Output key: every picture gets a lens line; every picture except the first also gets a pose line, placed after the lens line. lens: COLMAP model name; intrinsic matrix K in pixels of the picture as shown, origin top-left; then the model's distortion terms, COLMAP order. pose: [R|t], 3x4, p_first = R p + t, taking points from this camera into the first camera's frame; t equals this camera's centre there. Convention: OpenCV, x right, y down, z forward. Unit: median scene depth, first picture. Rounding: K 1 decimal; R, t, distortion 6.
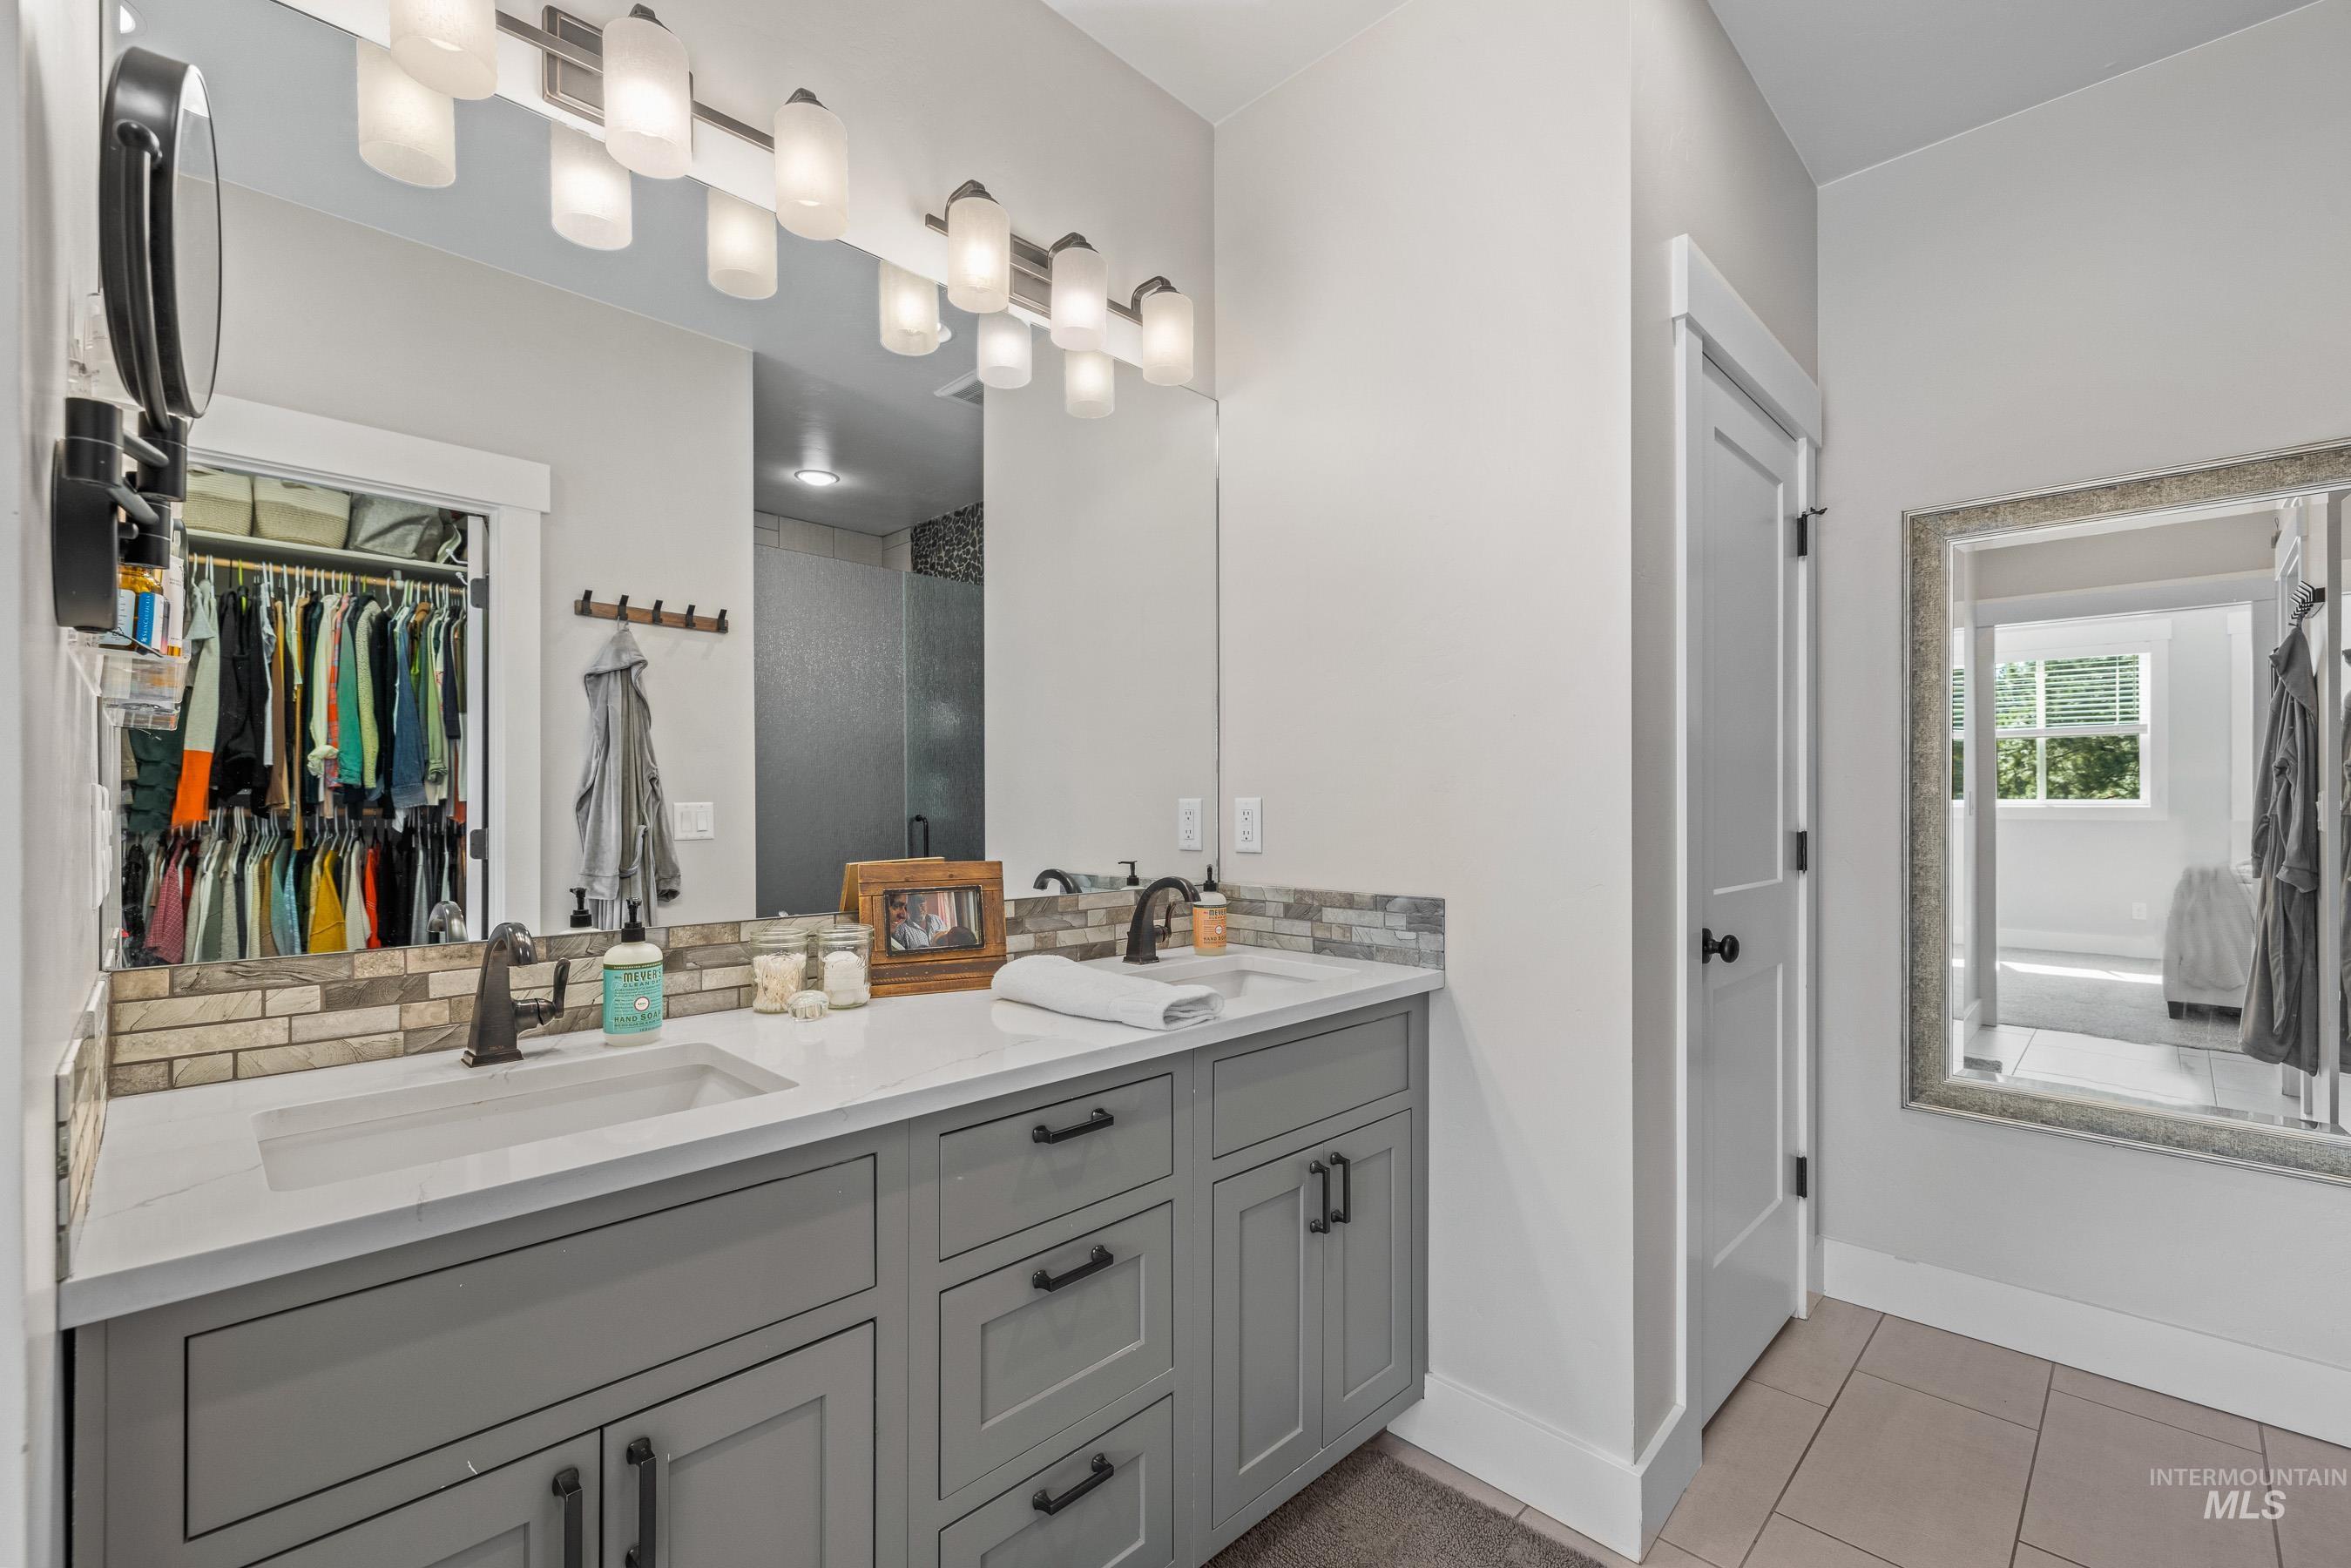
lens RADIAL K [[1004.3, 0, 1170.5], [0, 1004.3, 789.0], [0, 0, 1]] dist [0.000015, 0.000540]
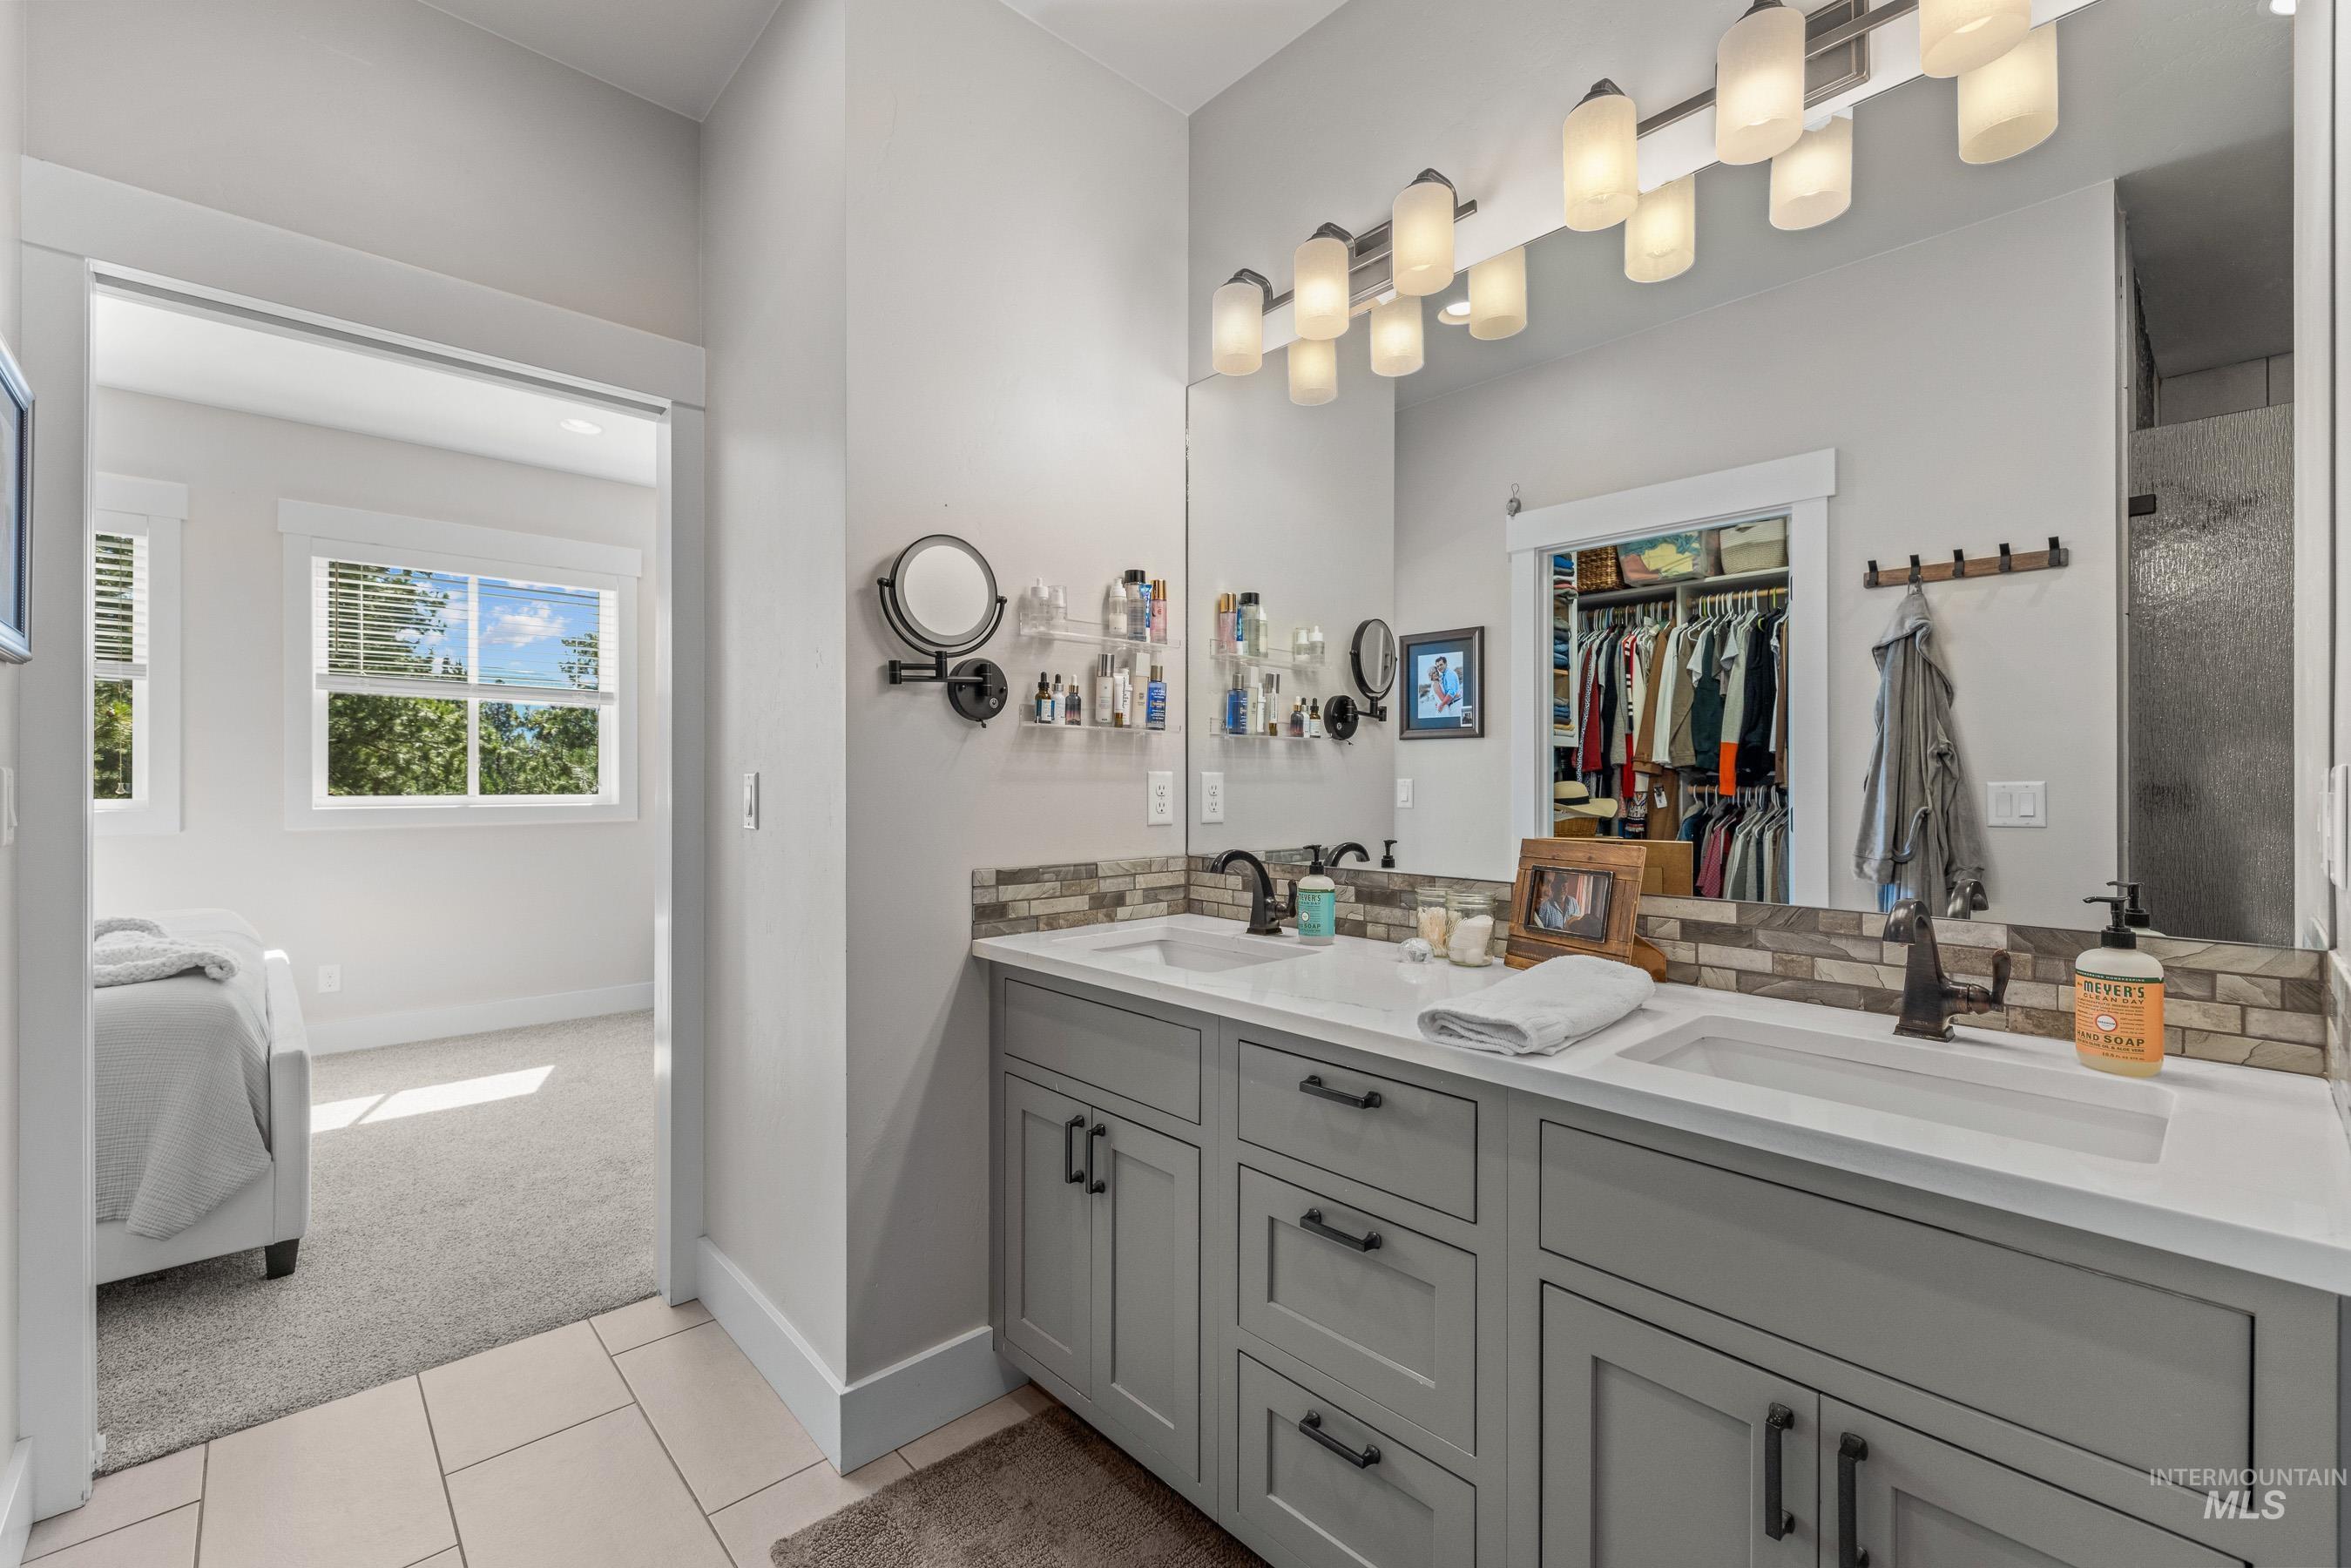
lens RADIAL K [[961.3, 0, 1198.7], [0, 961.3, 781.8], [0, 0, 1]] dist [0.001433, 0.000375]
pose [[-0.019029, 0.000023, -0.999819, 0.402371], [0.015992, 0.999872, -0.000281, 0.006539], [0.999691, -0.015994, -0.019027, 0.397209]]
